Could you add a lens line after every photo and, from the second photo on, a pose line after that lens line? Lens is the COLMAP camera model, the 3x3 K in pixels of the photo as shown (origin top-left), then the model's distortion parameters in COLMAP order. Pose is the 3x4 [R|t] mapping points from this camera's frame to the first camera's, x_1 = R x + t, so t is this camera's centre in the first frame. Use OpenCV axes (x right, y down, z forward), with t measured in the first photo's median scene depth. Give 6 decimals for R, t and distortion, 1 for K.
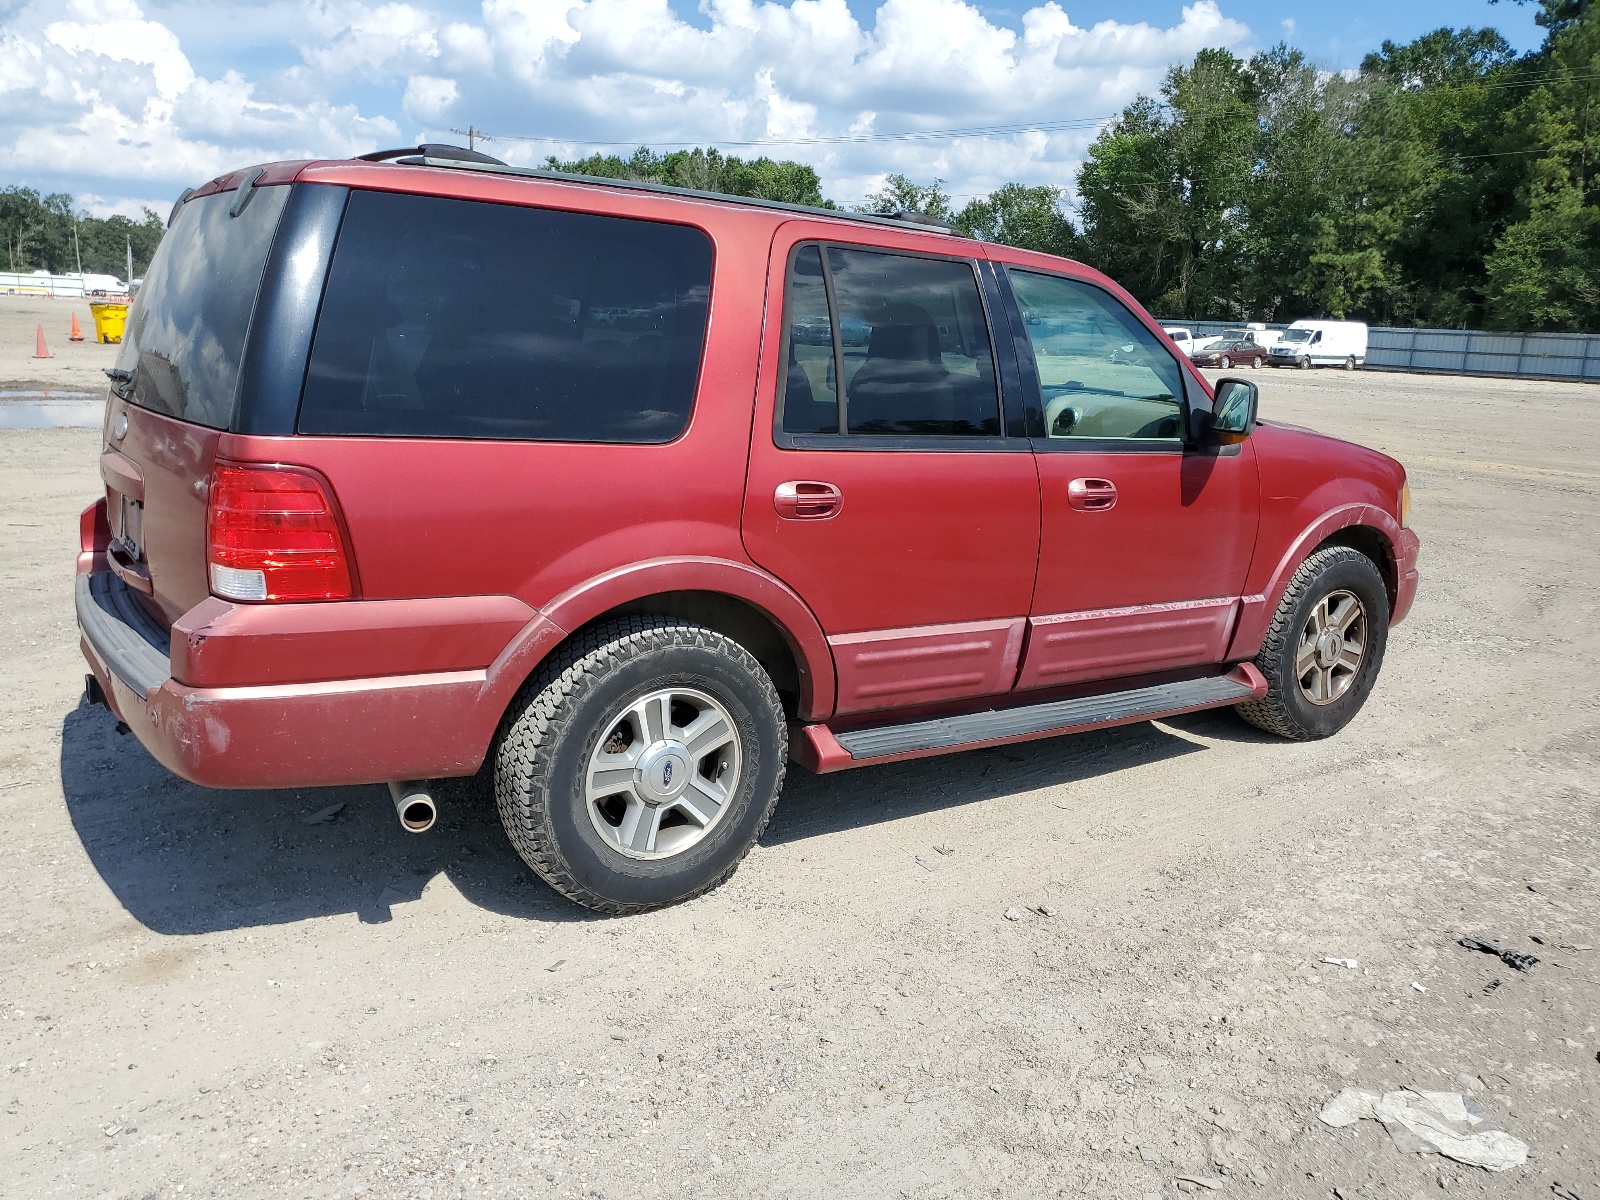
lens RADIAL K [[1220.6, 0, 794.7], [0, 1220.6, 603.1], [0, 0, 1]] dist [0.037140, -0.050707]
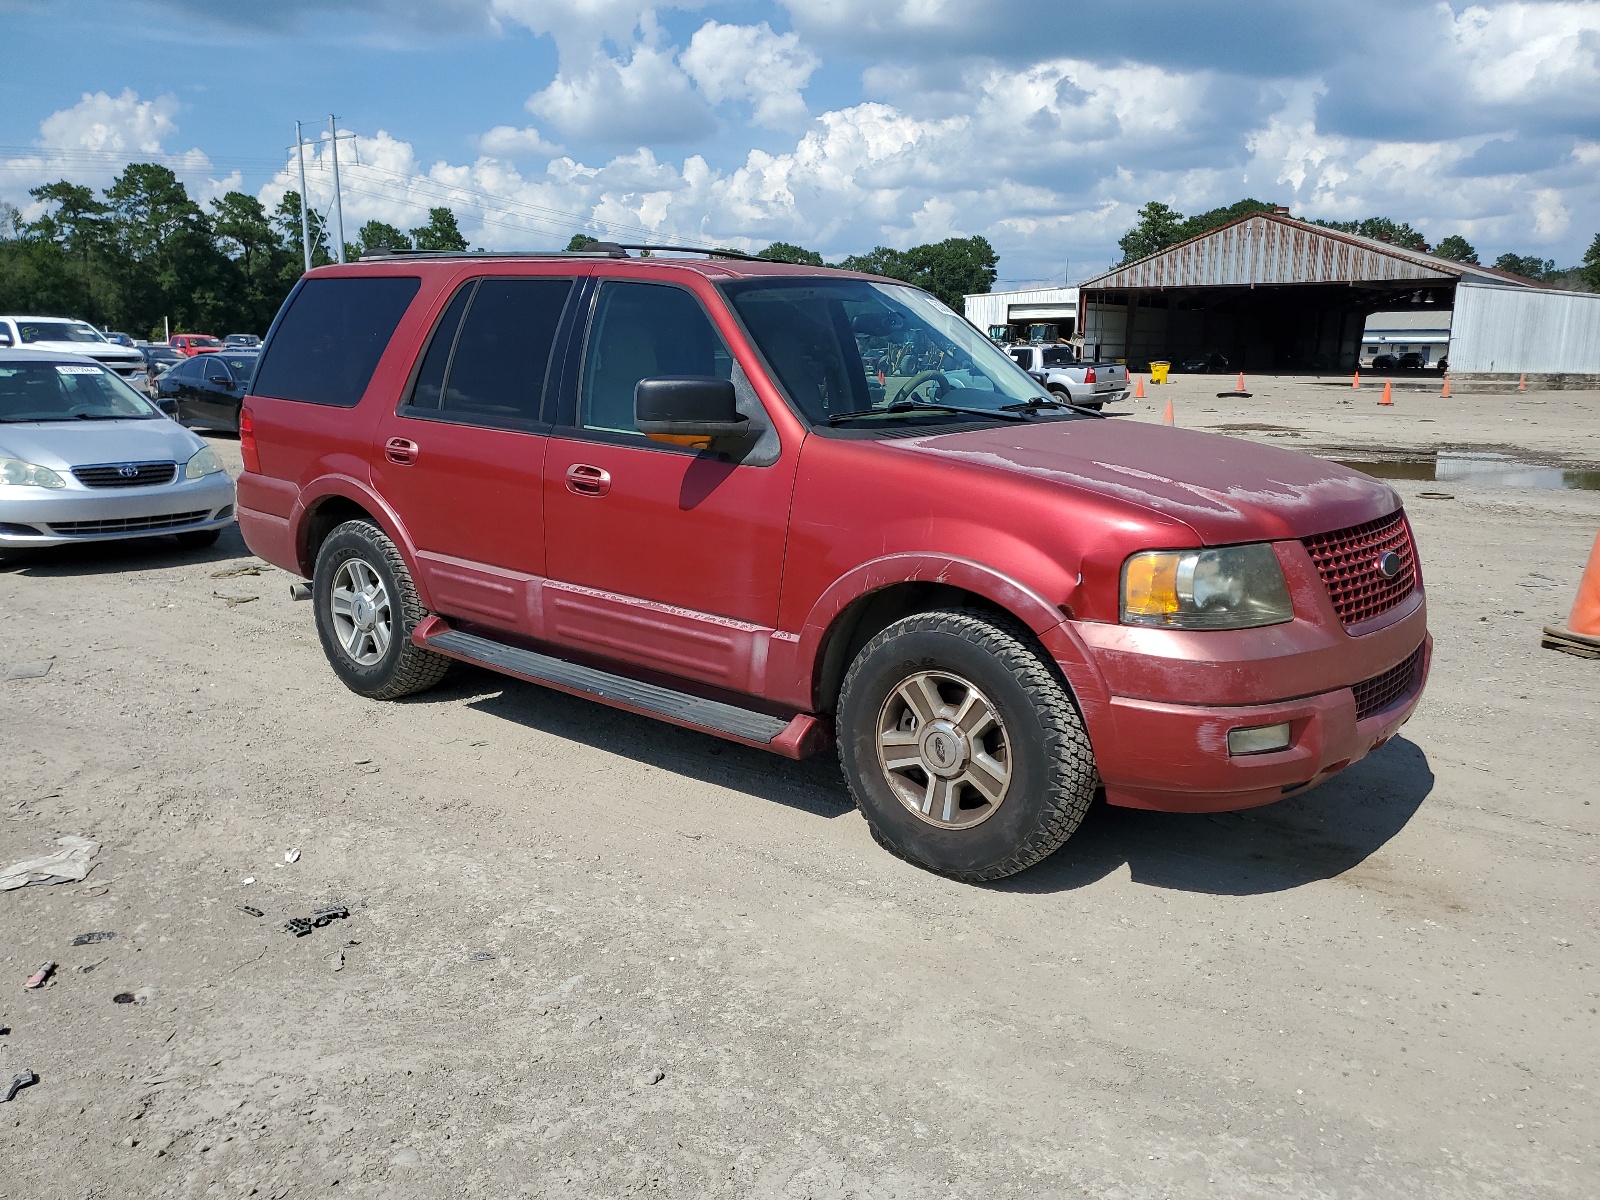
lens RADIAL K [[1220.6, 0, 799.4], [0, 1220.6, 595.0], [0, 0, 1]] dist [0.037140, -0.050707]
pose [[0.295486, 0.135273, -0.945722, 1.300891], [-0.218114, 0.973332, 0.071074, -0.103417], [0.930115, 0.185274, 0.317111, 0.818167]]
